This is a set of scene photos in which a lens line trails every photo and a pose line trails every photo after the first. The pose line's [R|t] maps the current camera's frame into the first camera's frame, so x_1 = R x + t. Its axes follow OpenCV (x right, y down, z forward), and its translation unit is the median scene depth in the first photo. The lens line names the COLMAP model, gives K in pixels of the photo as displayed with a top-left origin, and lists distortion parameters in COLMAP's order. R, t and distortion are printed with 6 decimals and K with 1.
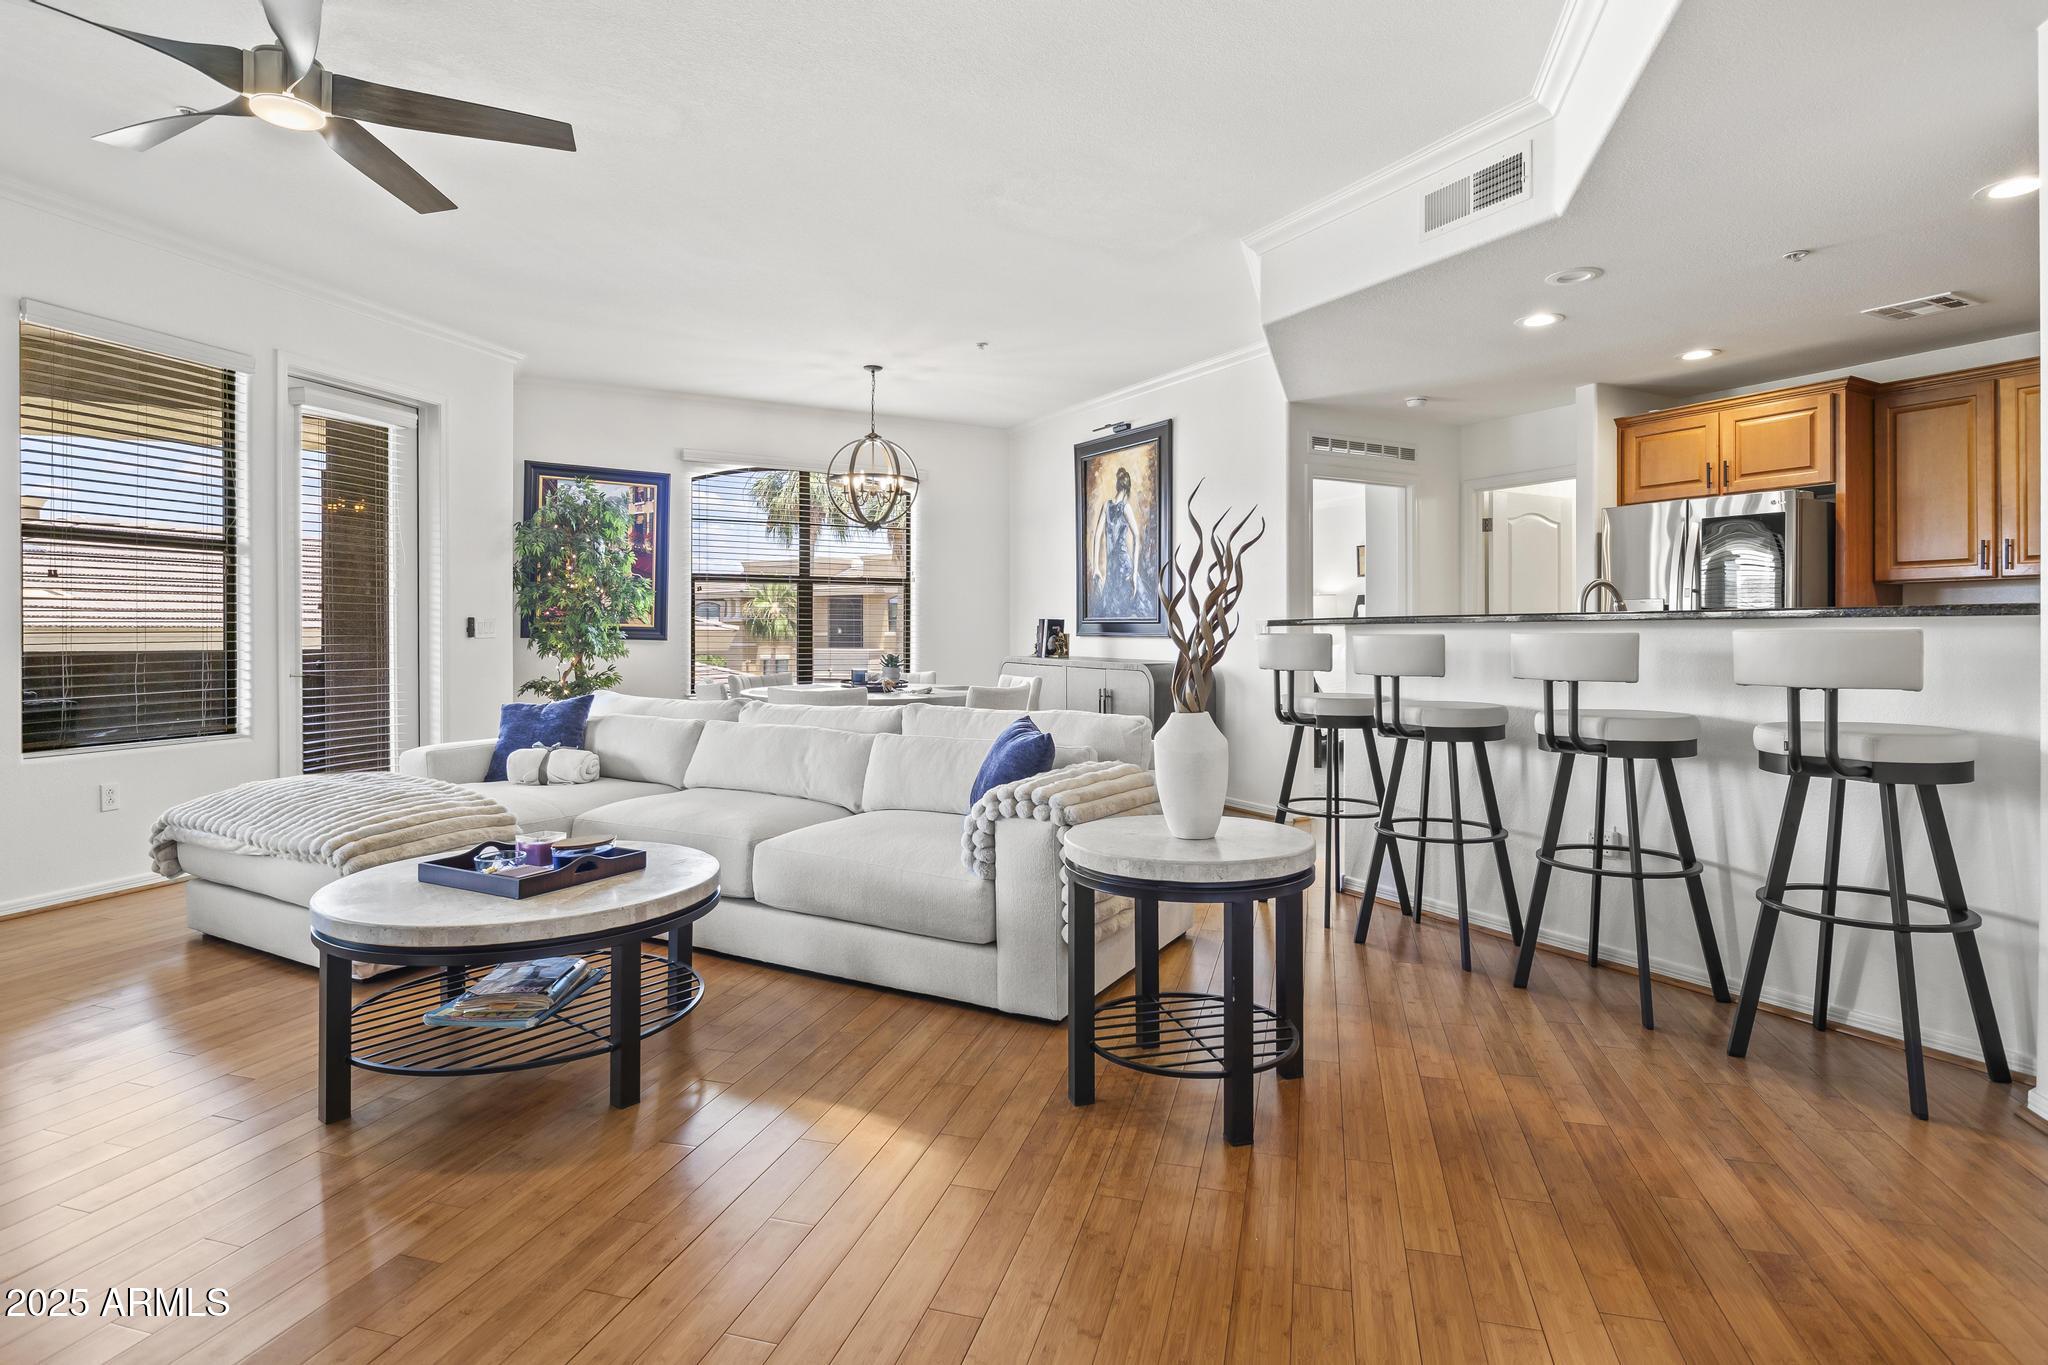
lens RADIAL K [[1014.8, 0, 1012.0], [0, 1014.8, 657.4], [0, 0, 1]] dist [-0.000354, -0.000065]
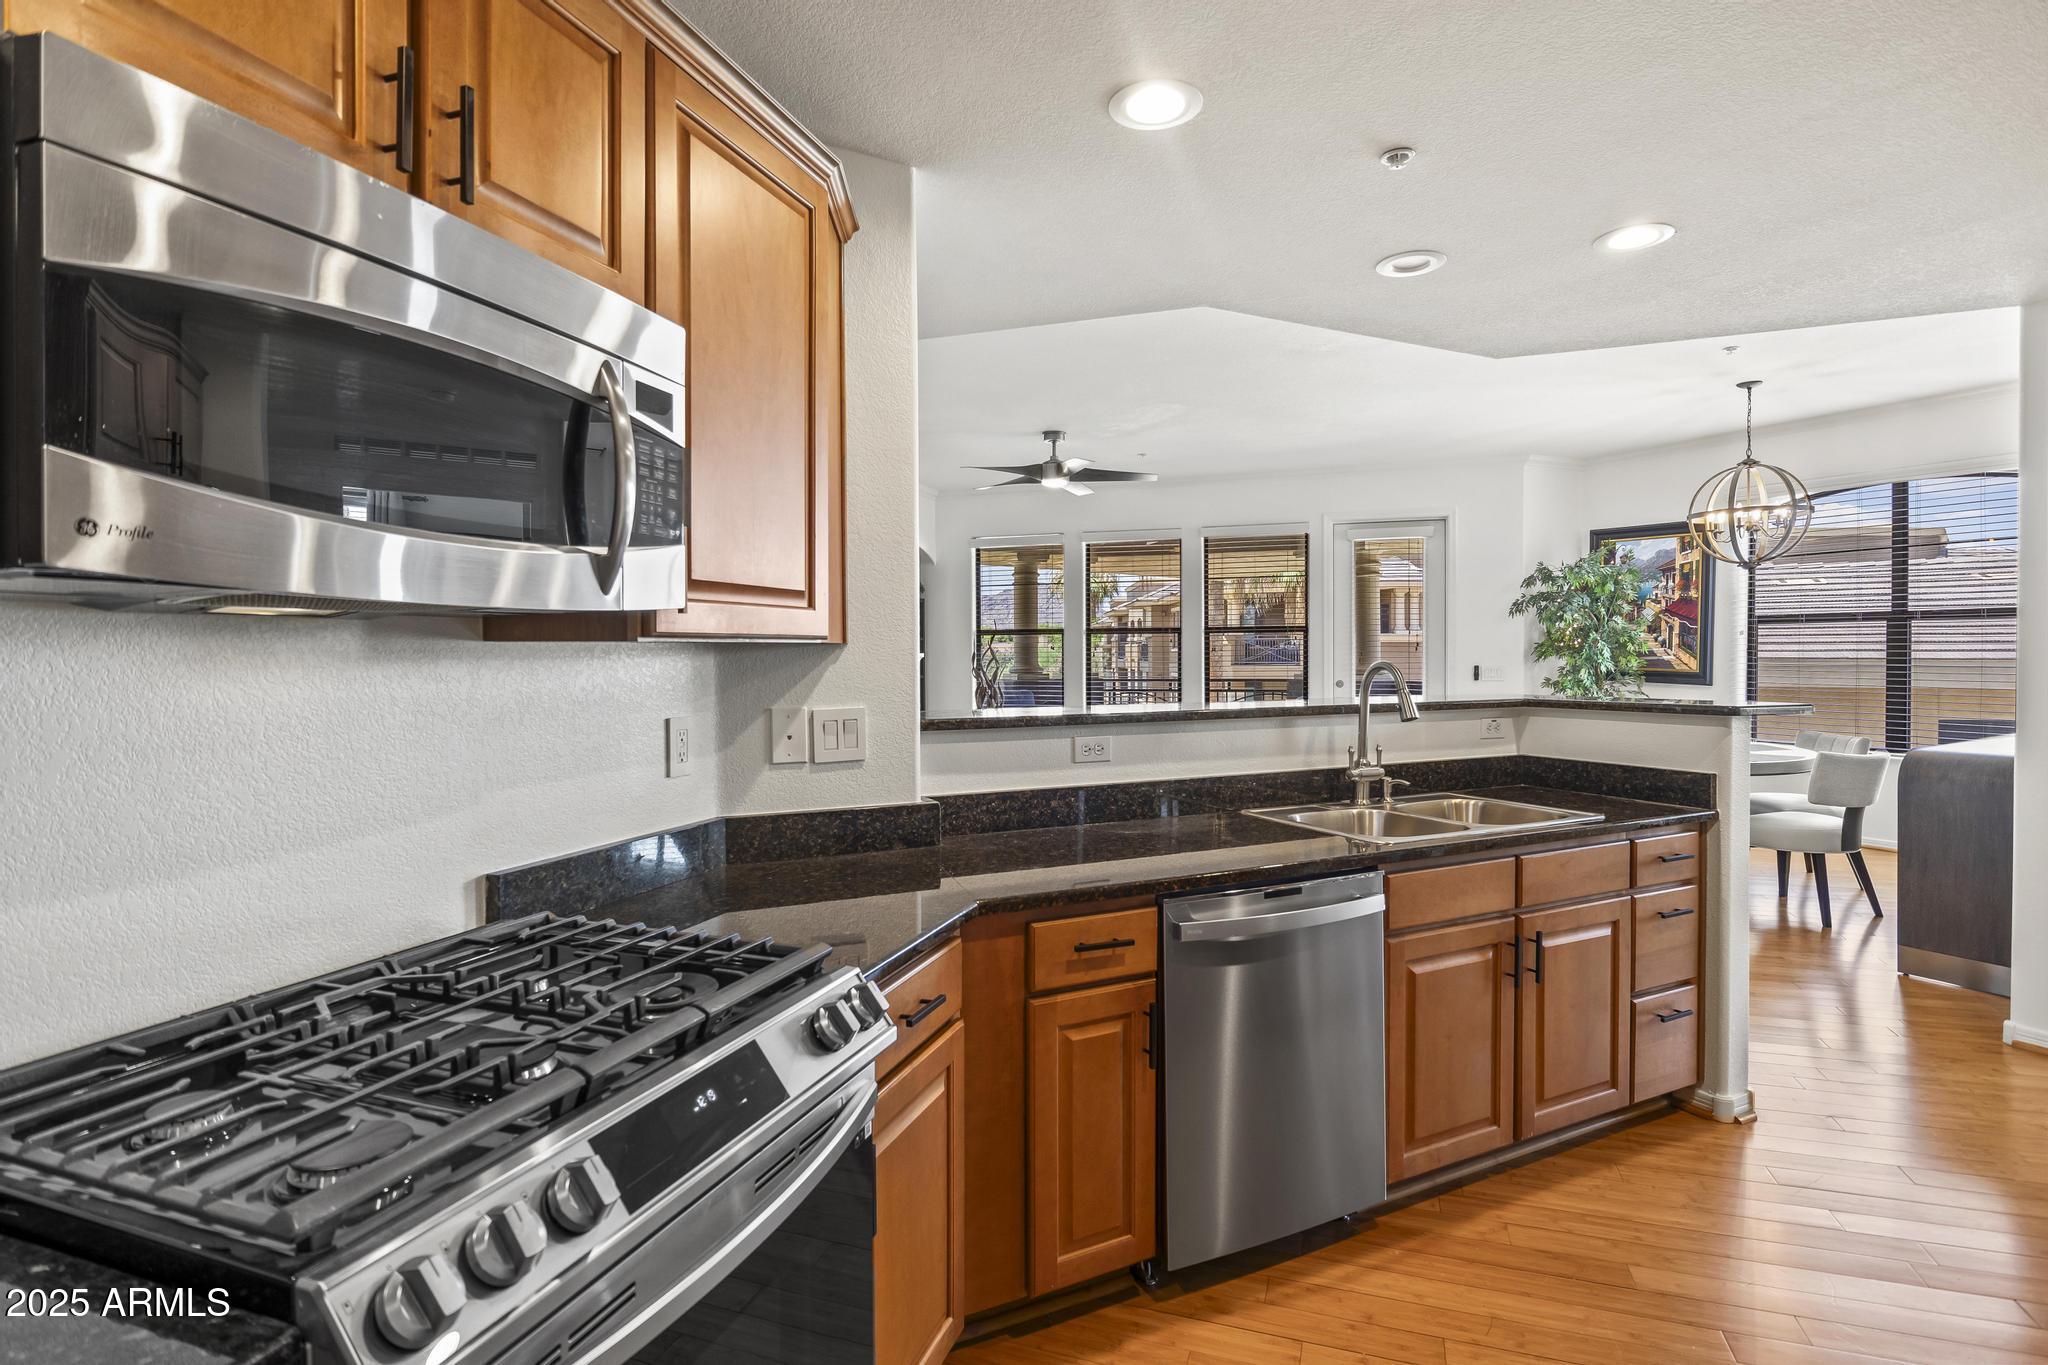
lens RADIAL K [[1019.4, 0, 1024.0], [0, 1019.4, 682.5], [0, 0, 1]] dist [0.001811, -0.064530]
pose [[-0.032542, 0.017798, -0.999312, 1.012458], [-0.019443, 0.999641, 0.018437, -0.036004], [0.999281, 0.020030, -0.032185, 0.525209]]
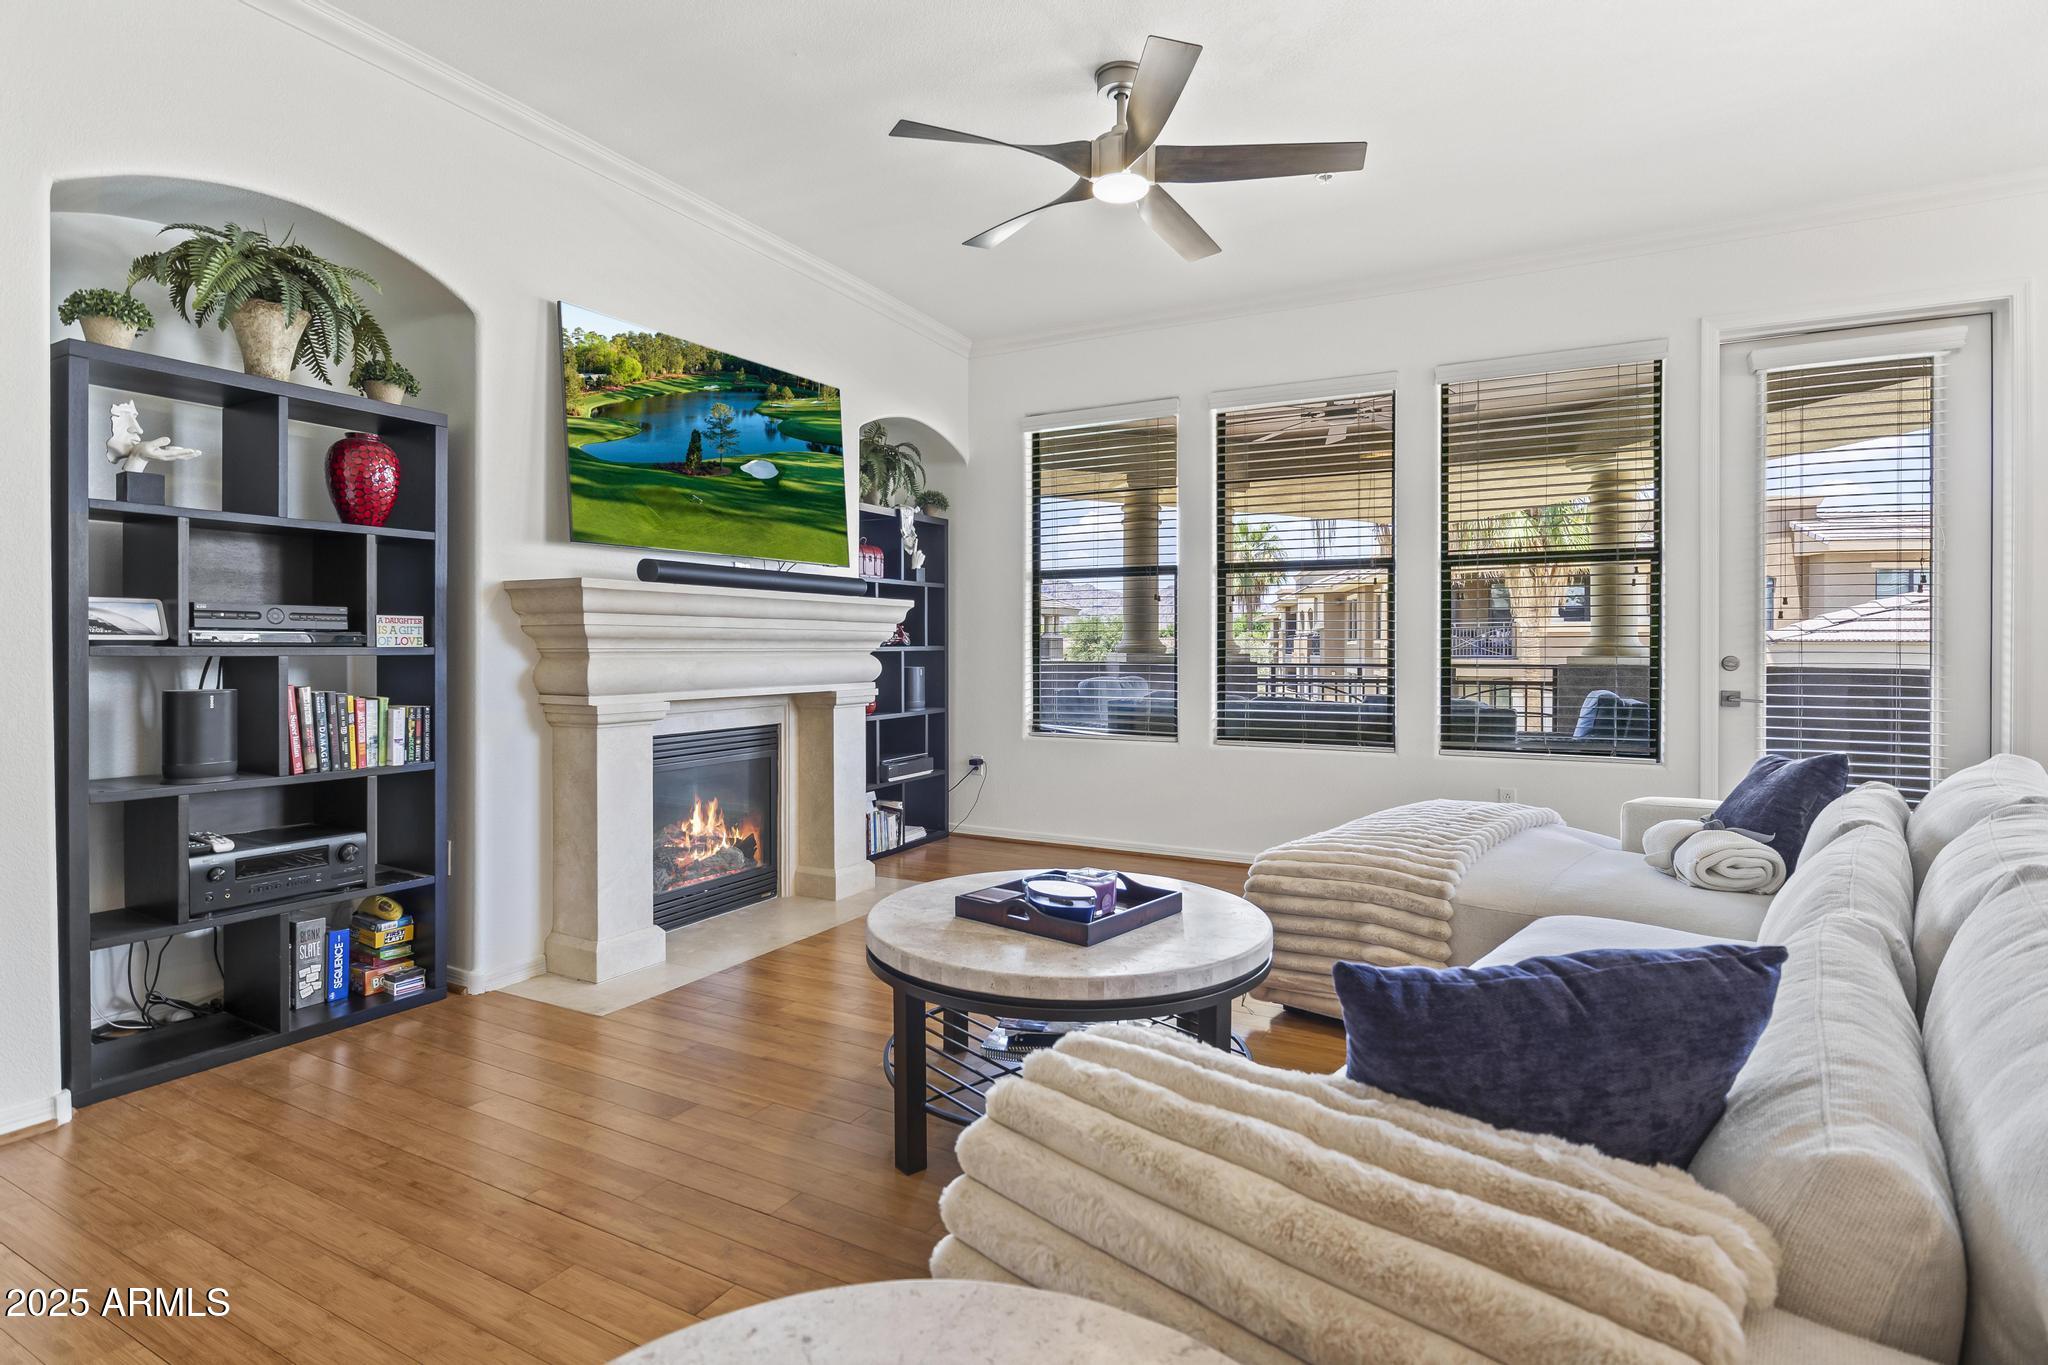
lens RADIAL K [[1014.8, 0, 1012.0], [0, 1014.8, 657.4], [0, 0, 1]] dist [-0.000354, -0.000065]
pose [[-0.202669, -0.002031, -0.979245, 0.238642], [-0.026166, 0.999652, 0.003342, -0.003484], [0.978898, 0.026301, -0.202652, 0.582105]]
